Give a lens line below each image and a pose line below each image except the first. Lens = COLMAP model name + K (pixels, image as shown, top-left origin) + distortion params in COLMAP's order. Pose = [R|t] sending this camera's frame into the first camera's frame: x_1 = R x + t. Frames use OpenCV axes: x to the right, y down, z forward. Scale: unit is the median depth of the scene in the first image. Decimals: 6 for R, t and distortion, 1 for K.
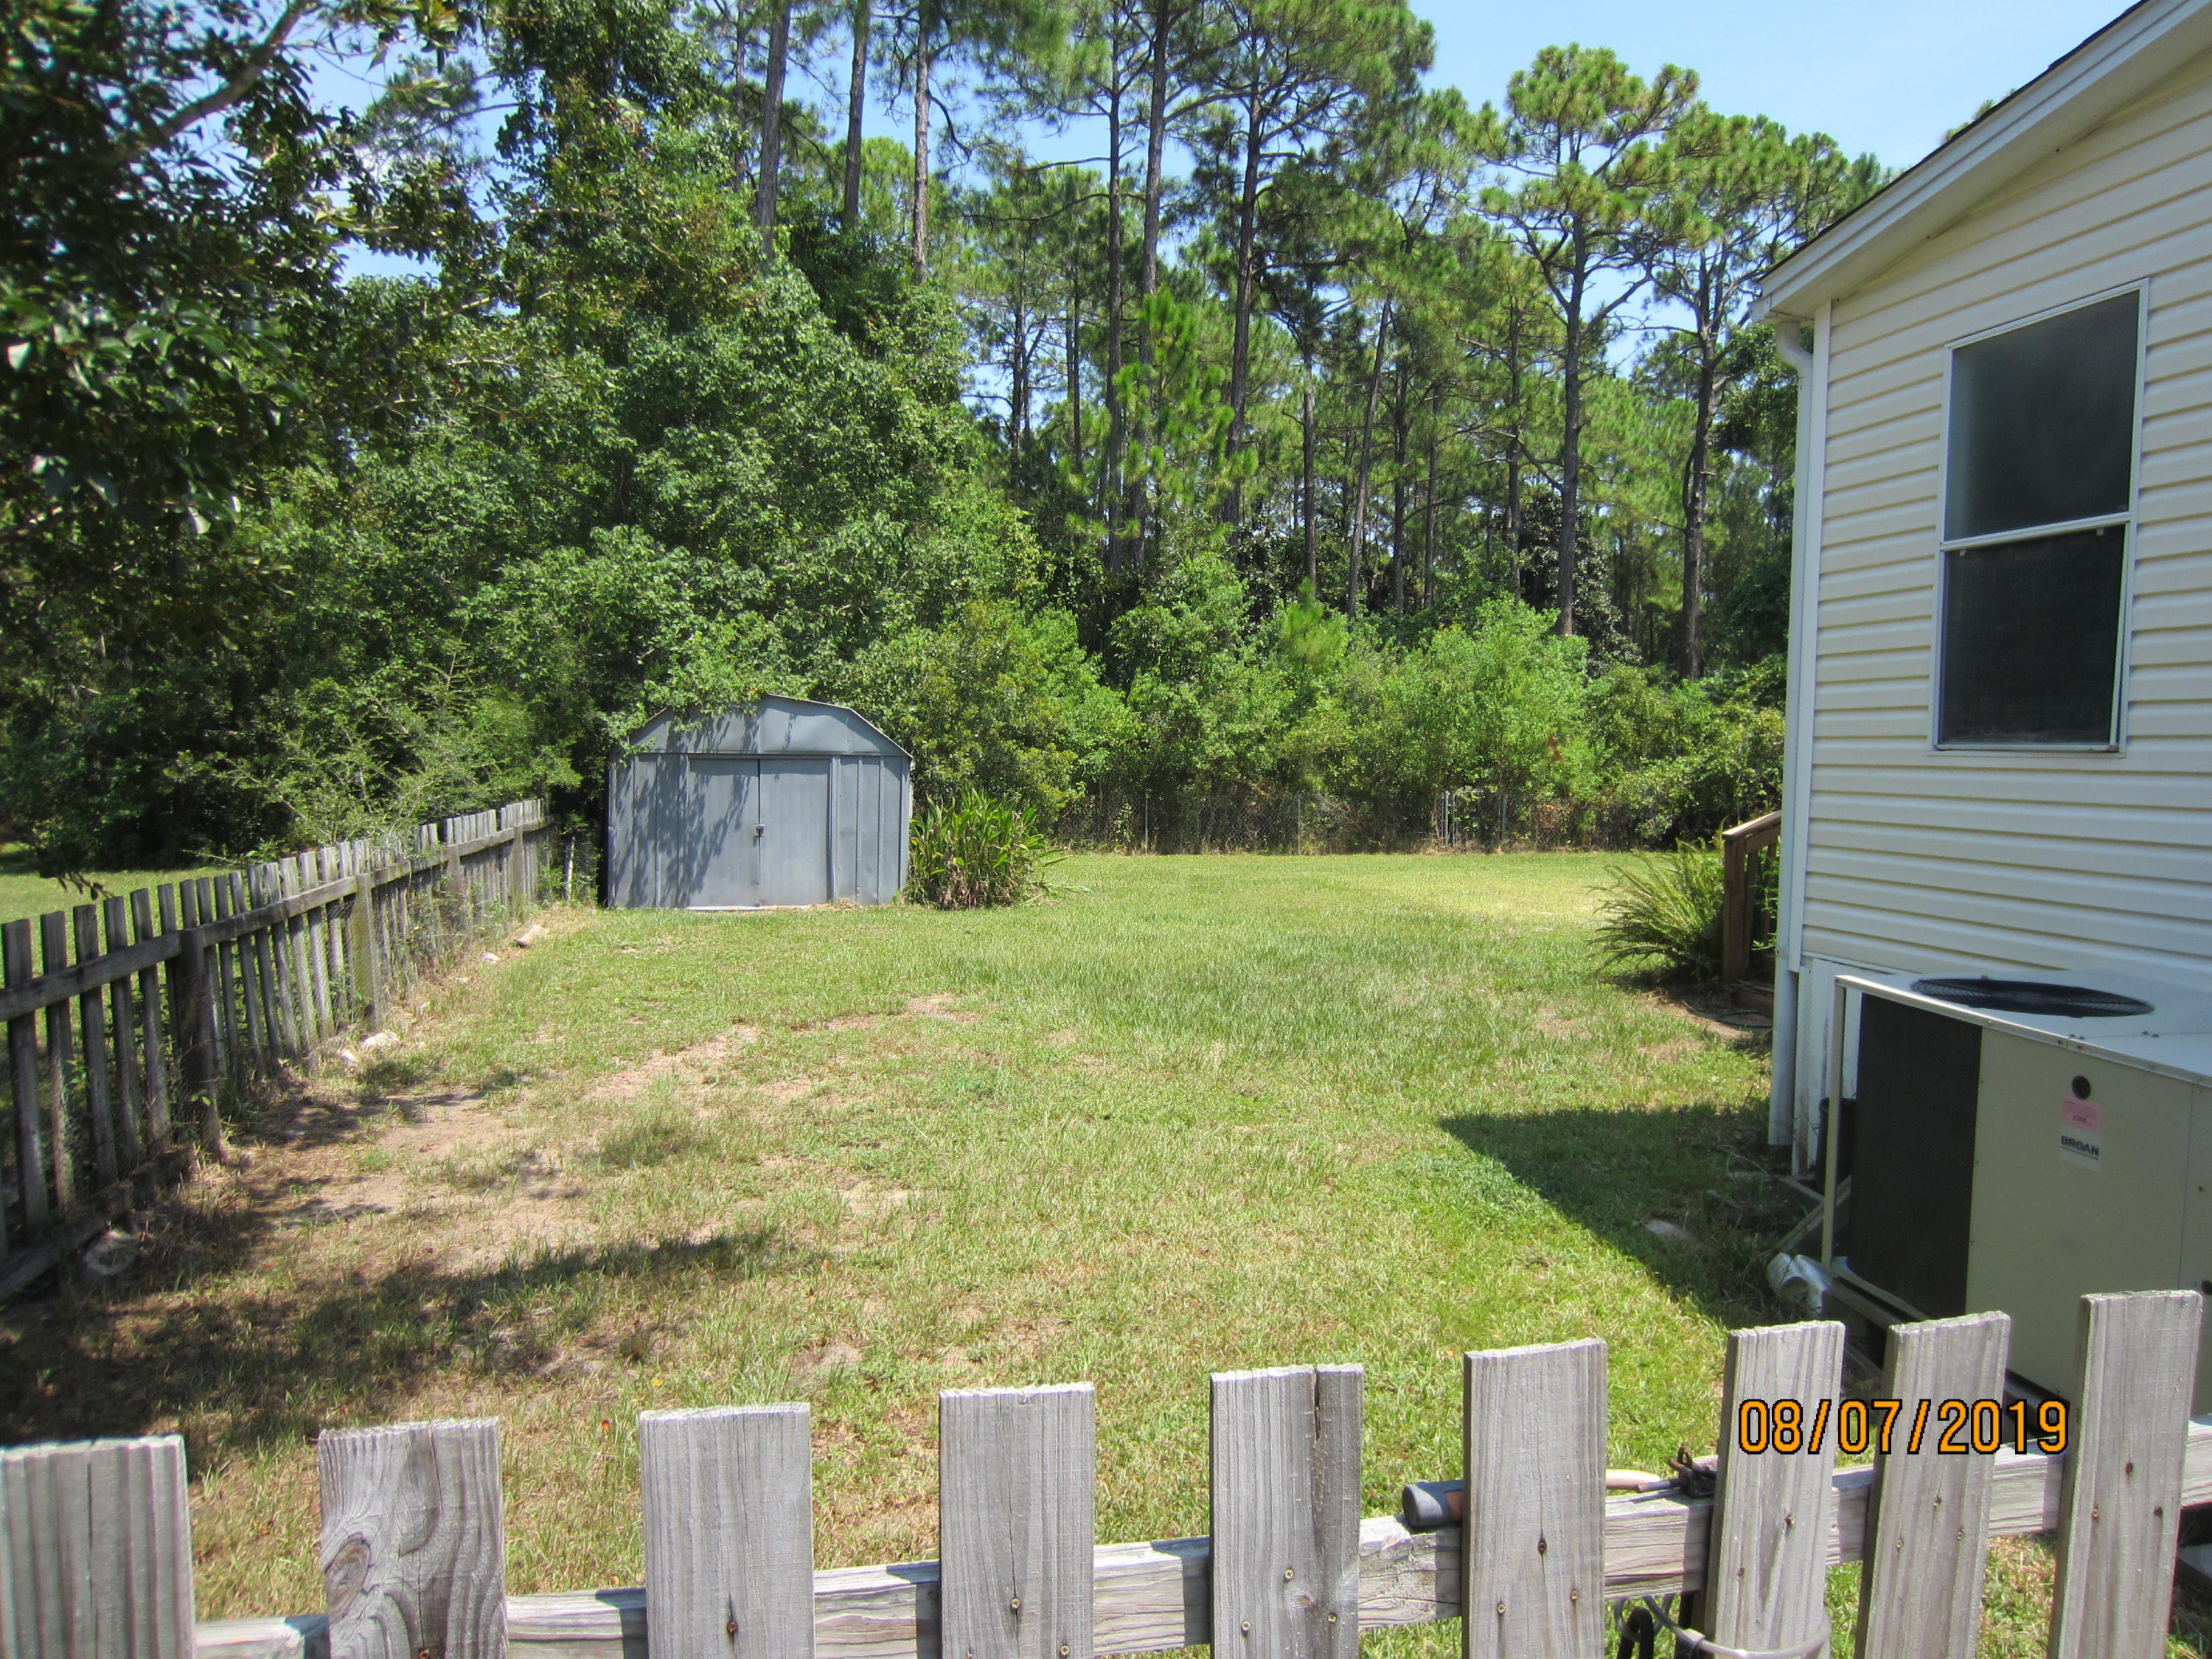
lens RADIAL K [[1595.9, 0, 1106.1], [0, 1595.9, 841.0], [0, 0, 1]] dist [-0.038893, 0.020189]
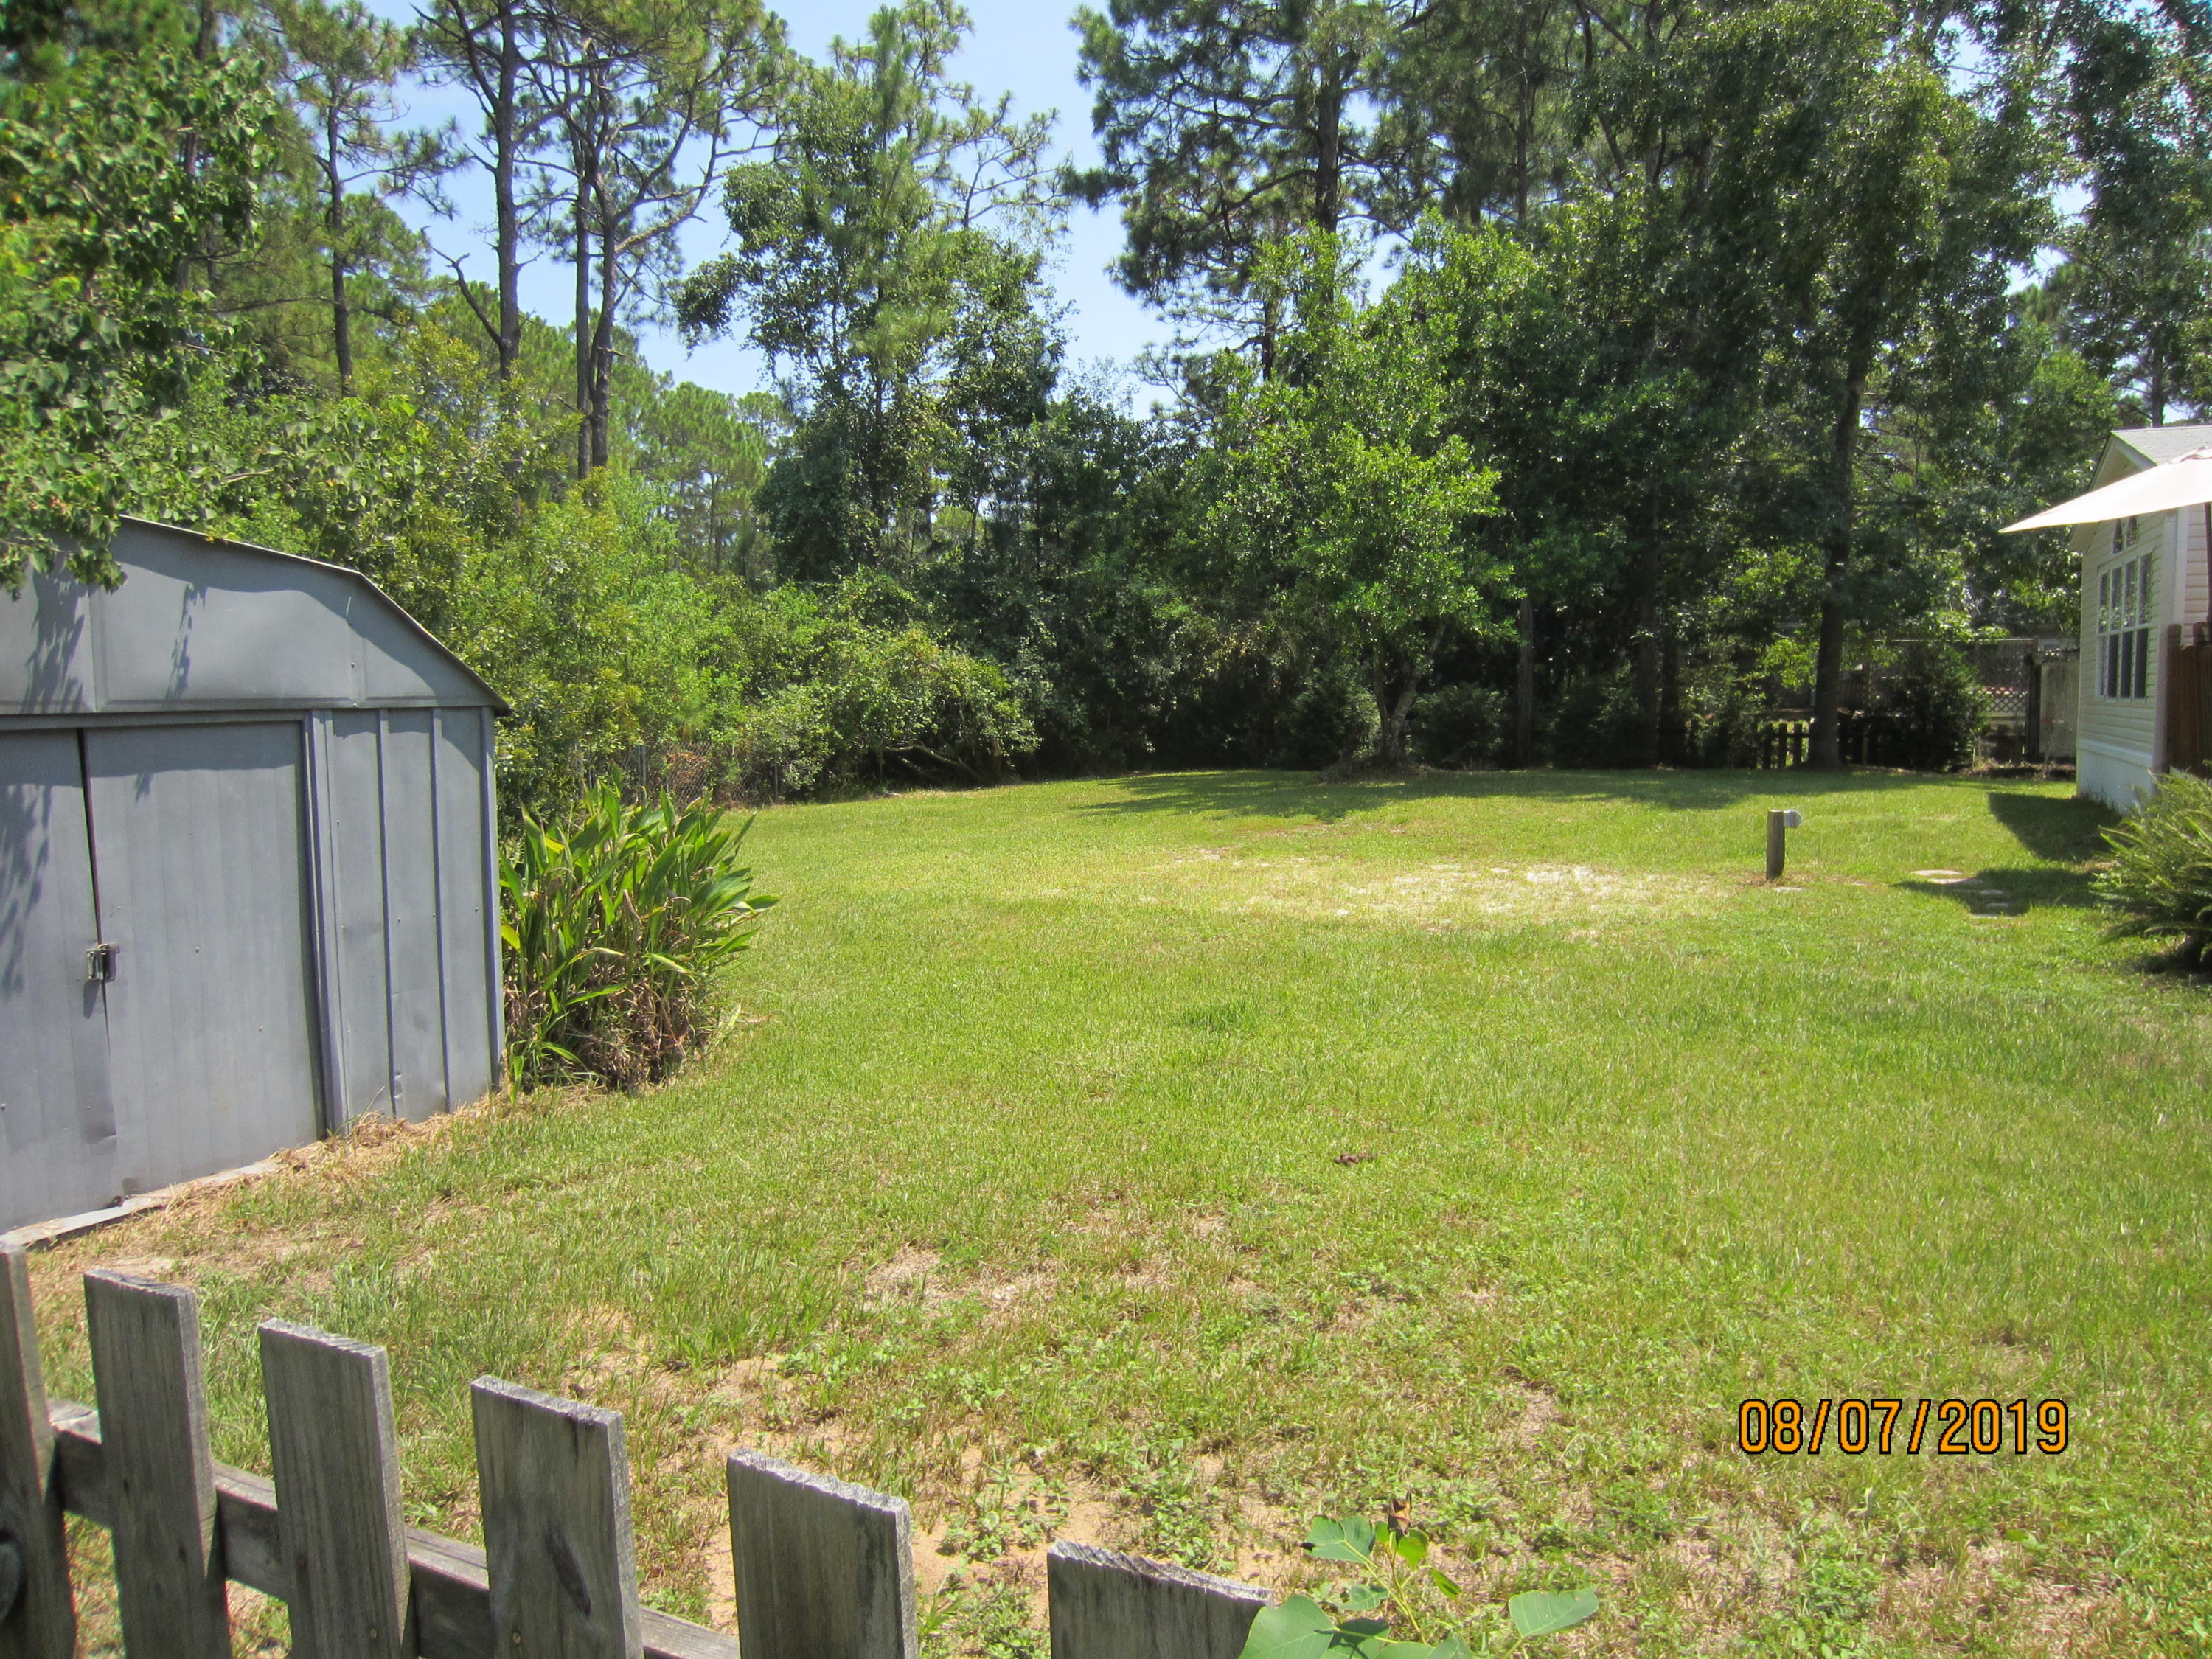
lens RADIAL K [[1595.9, 0, 1121.7], [0, 1595.9, 816.8], [0, 0, 1]] dist [-0.038893, 0.020189]
pose [[0.605586, -0.081000, 0.791647, -0.339263], [0.059576, 0.996629, 0.056399, -0.040241], [-0.793546, 0.013009, 0.608371, 0.661739]]
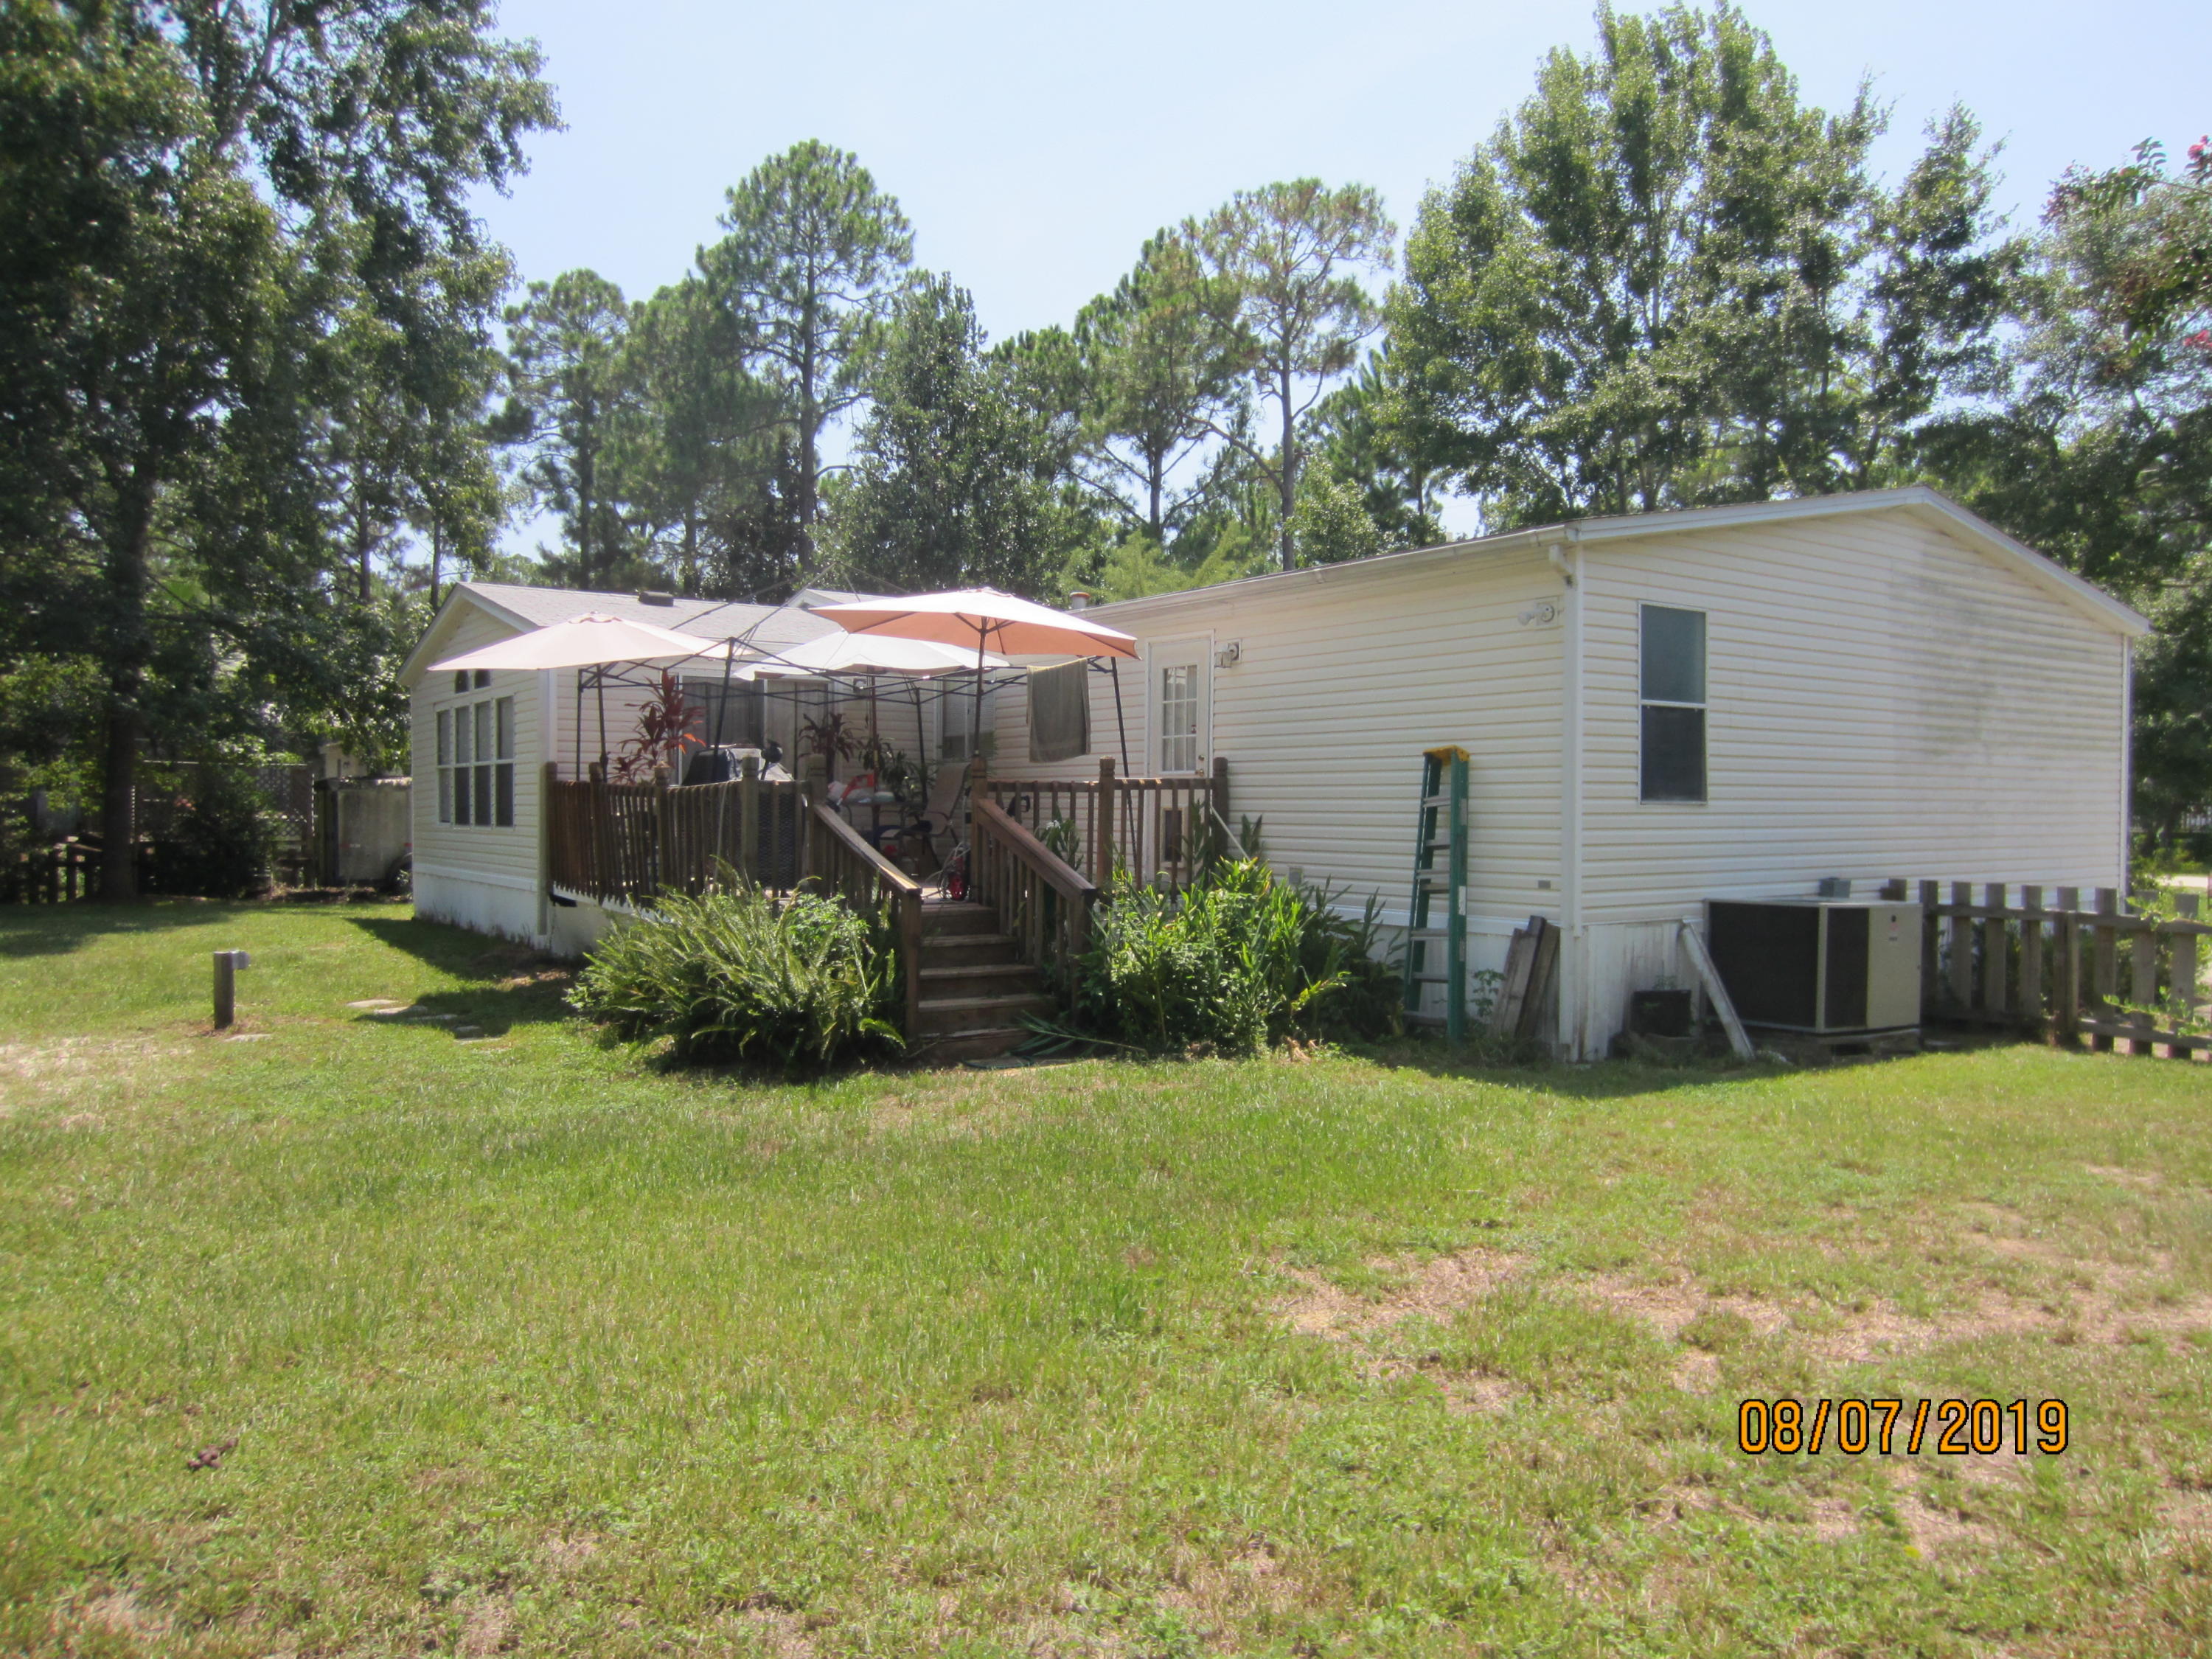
lens RADIAL K [[1595.9, 0, 1119.5], [0, 1595.9, 833.5], [0, 0, 1]] dist [-0.038893, 0.020189]
pose [[-0.387313, -0.030284, 0.921451, -0.337704], [0.046493, 0.997547, 0.052327, -0.049406], [-0.920775, 0.063108, -0.384955, 0.753674]]
